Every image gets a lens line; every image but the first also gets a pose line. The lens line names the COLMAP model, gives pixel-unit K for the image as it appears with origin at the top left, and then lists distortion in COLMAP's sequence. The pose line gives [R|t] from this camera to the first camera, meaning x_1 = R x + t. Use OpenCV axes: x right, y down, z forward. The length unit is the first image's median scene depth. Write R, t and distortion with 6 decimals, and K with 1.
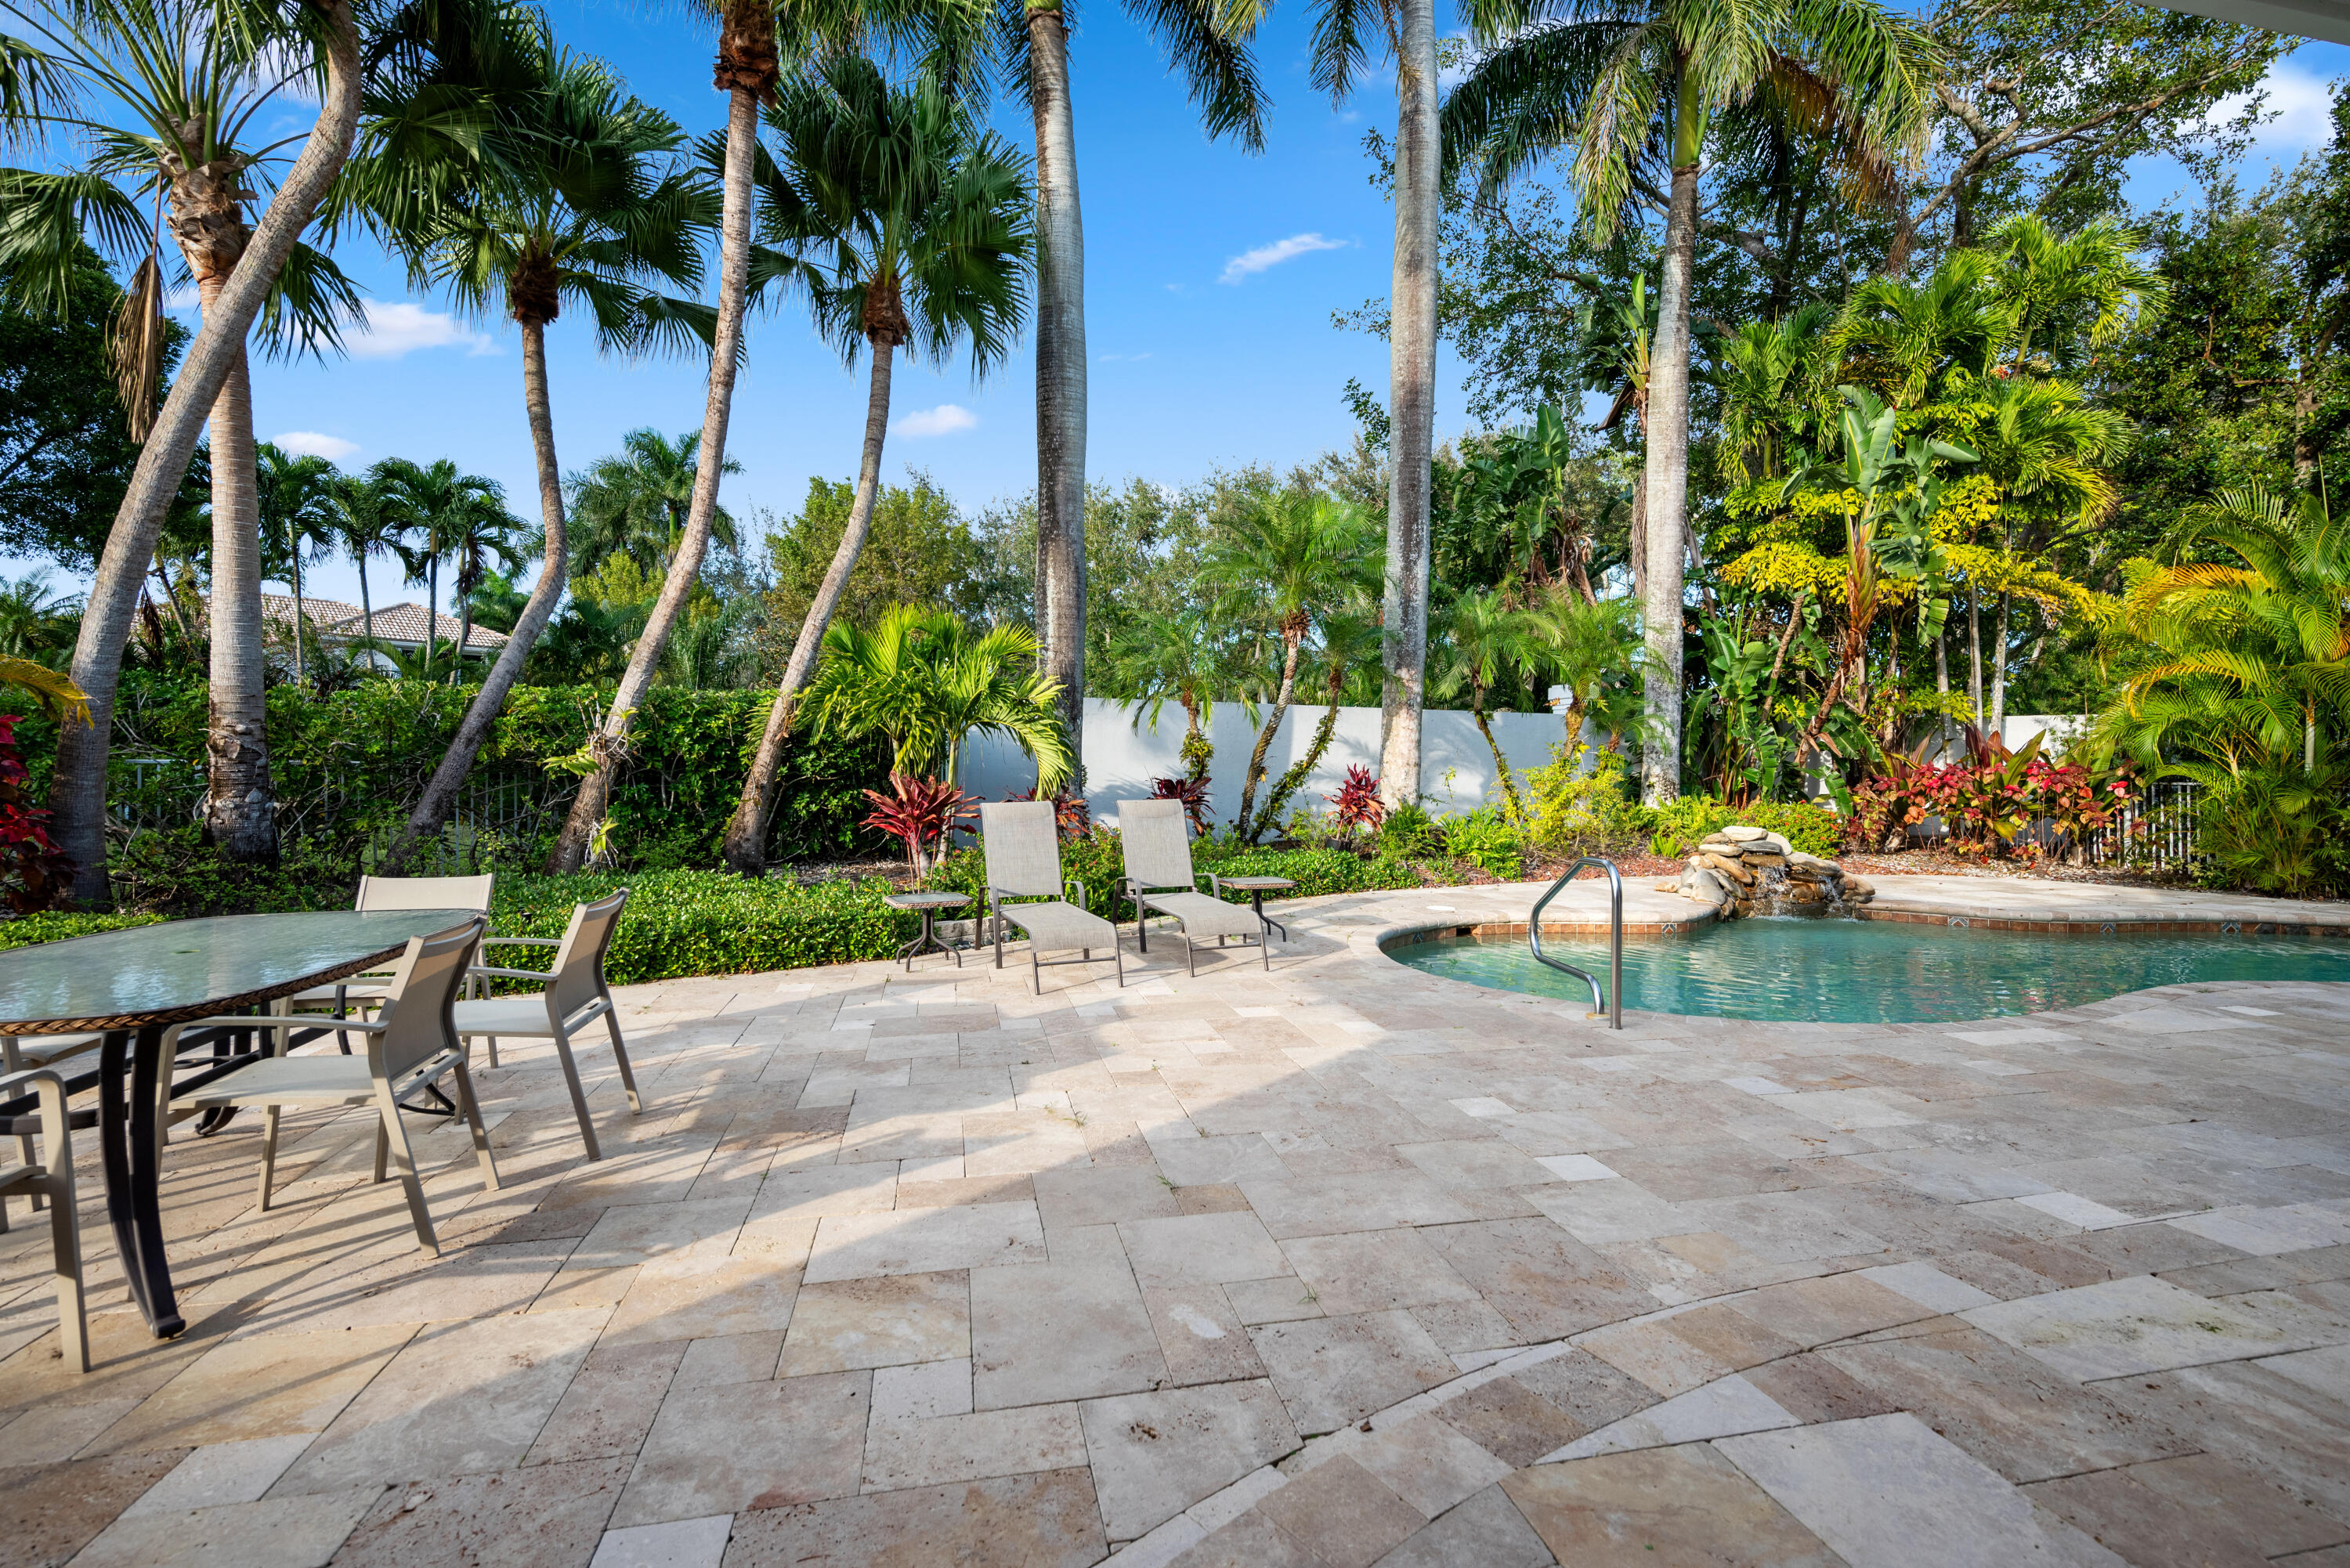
lens RADIAL K [[1012.1, 0, 1175.0], [0, 1012.1, 784.0], [0, 0, 1]] dist [0.000974, 0.000501]
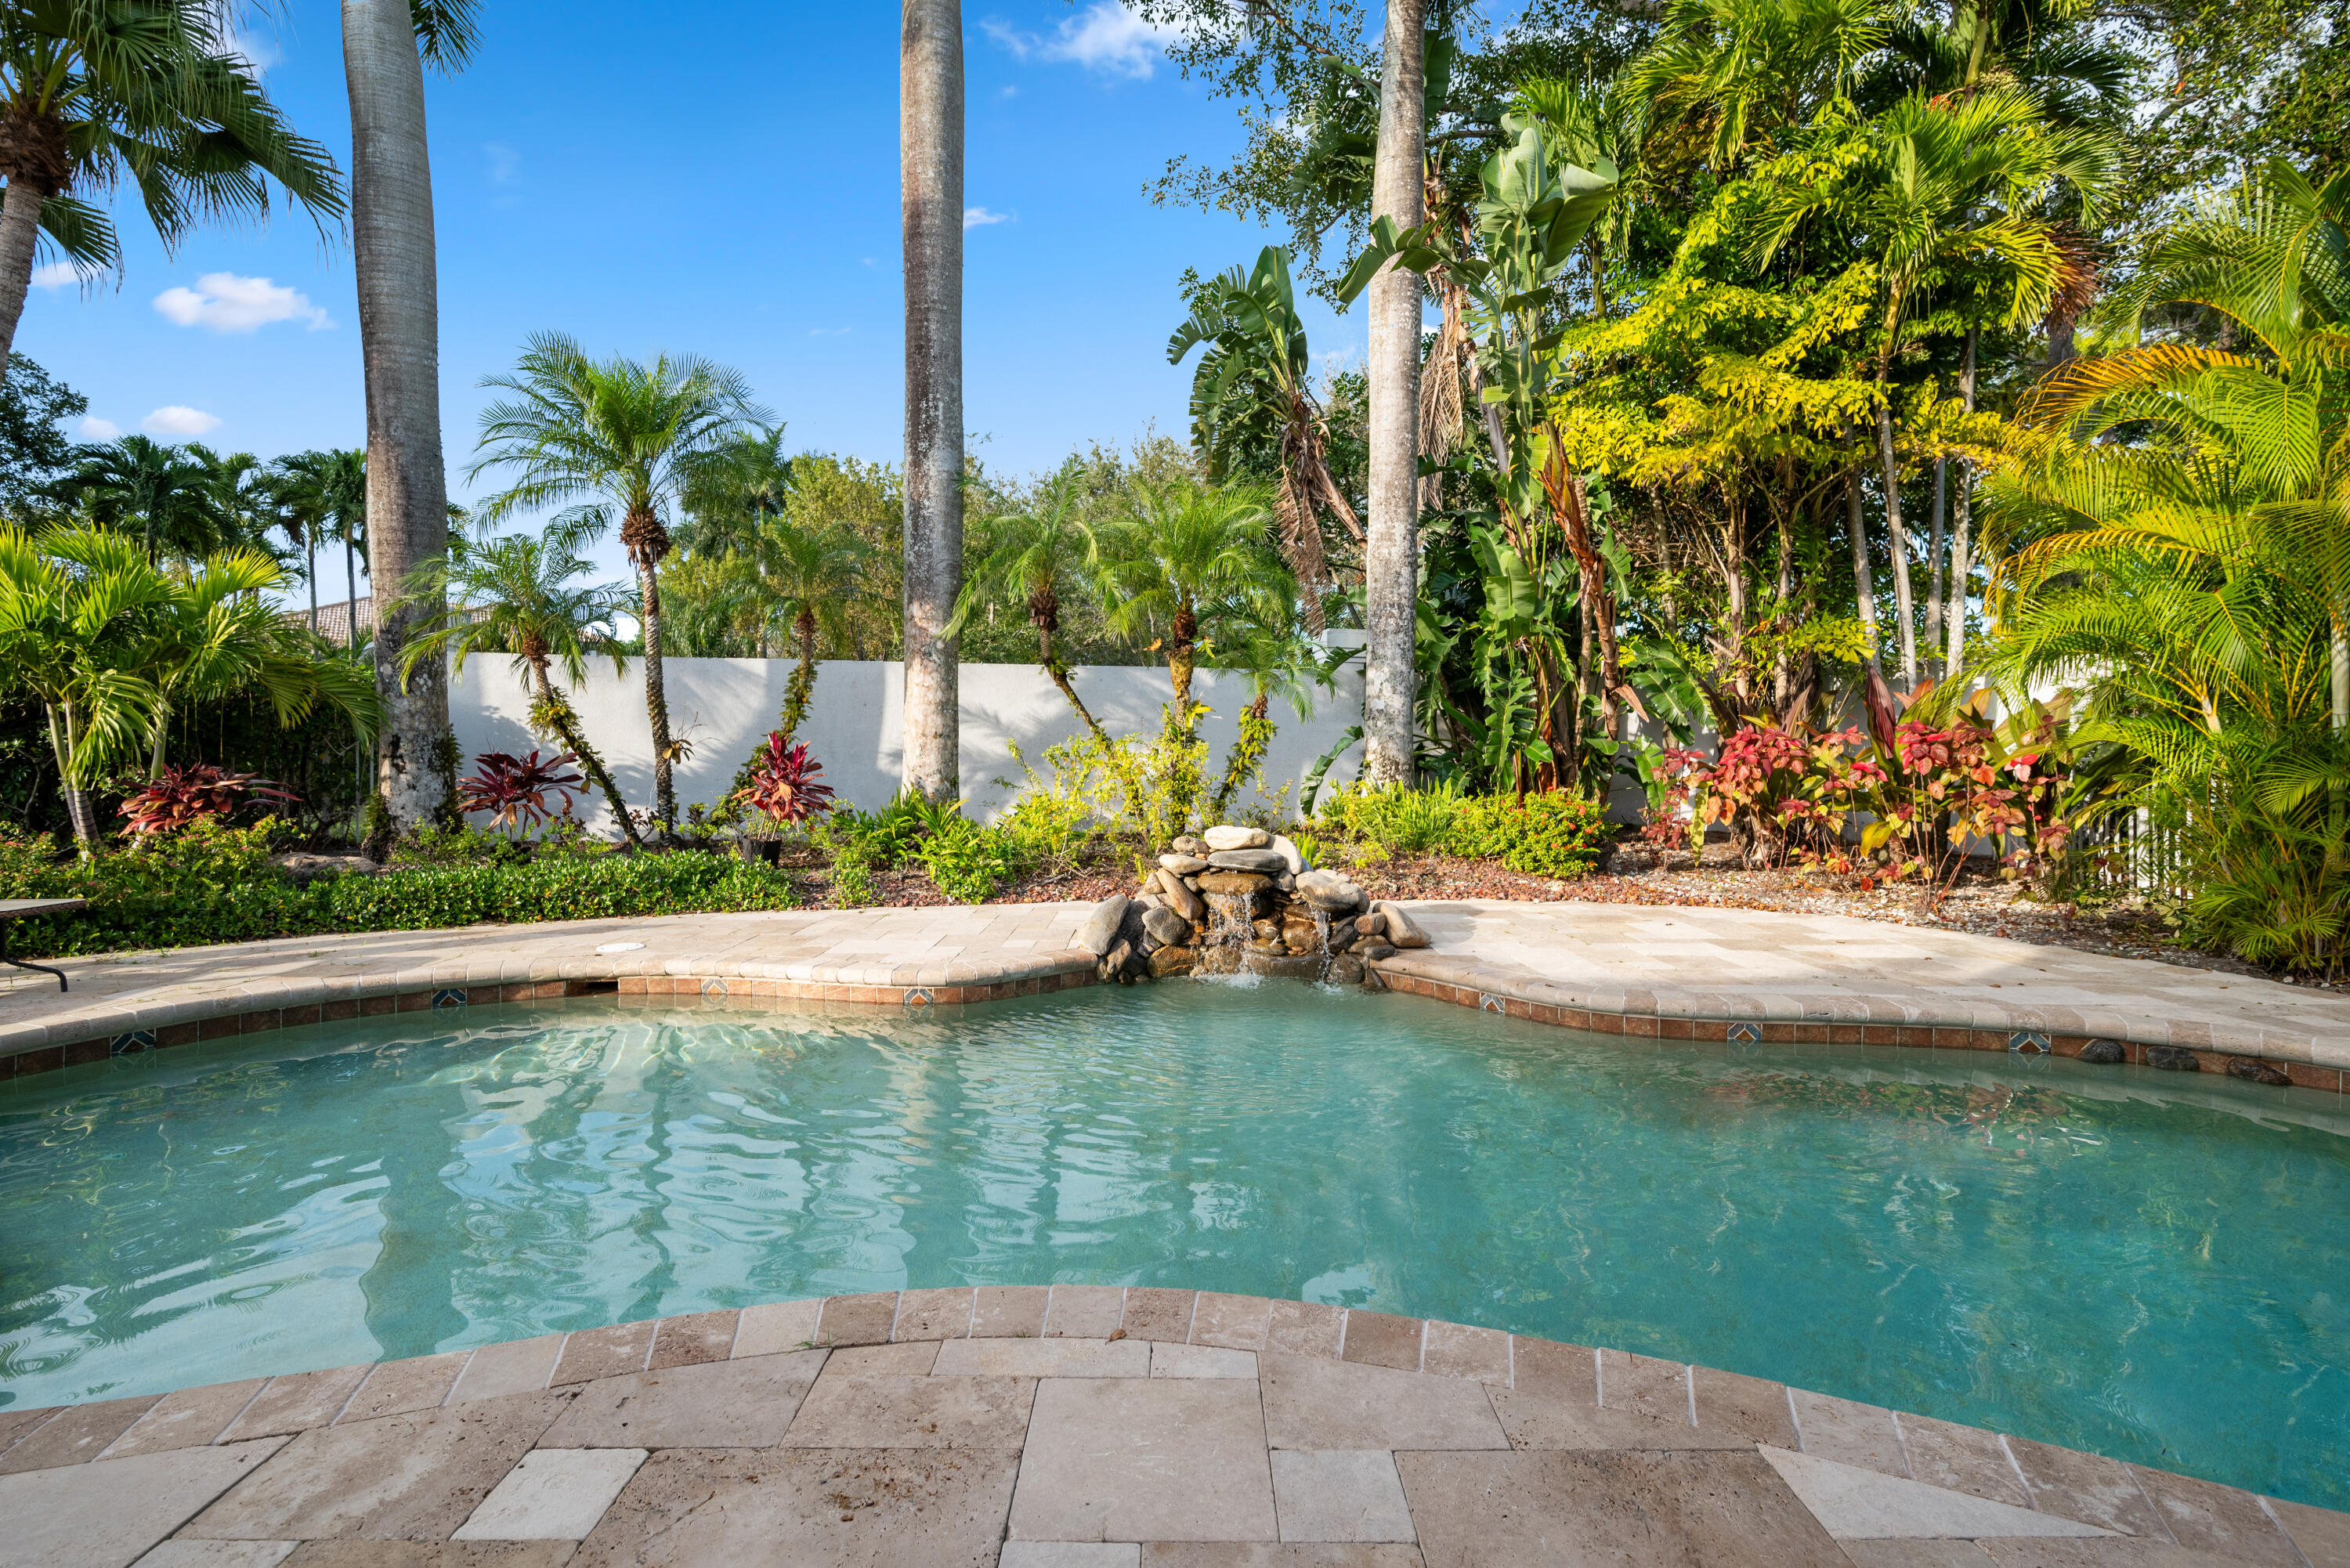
lens RADIAL K [[1012.1, 0, 1175.0], [0, 1012.1, 784.0], [0, 0, 1]] dist [0.000974, 0.000501]
pose [[0.978660, 0.002710, -0.205470, 0.731768], [-0.000455, 0.999939, 0.011020, 0.010057], [0.205488, -0.010691, 0.978601, 0.431074]]
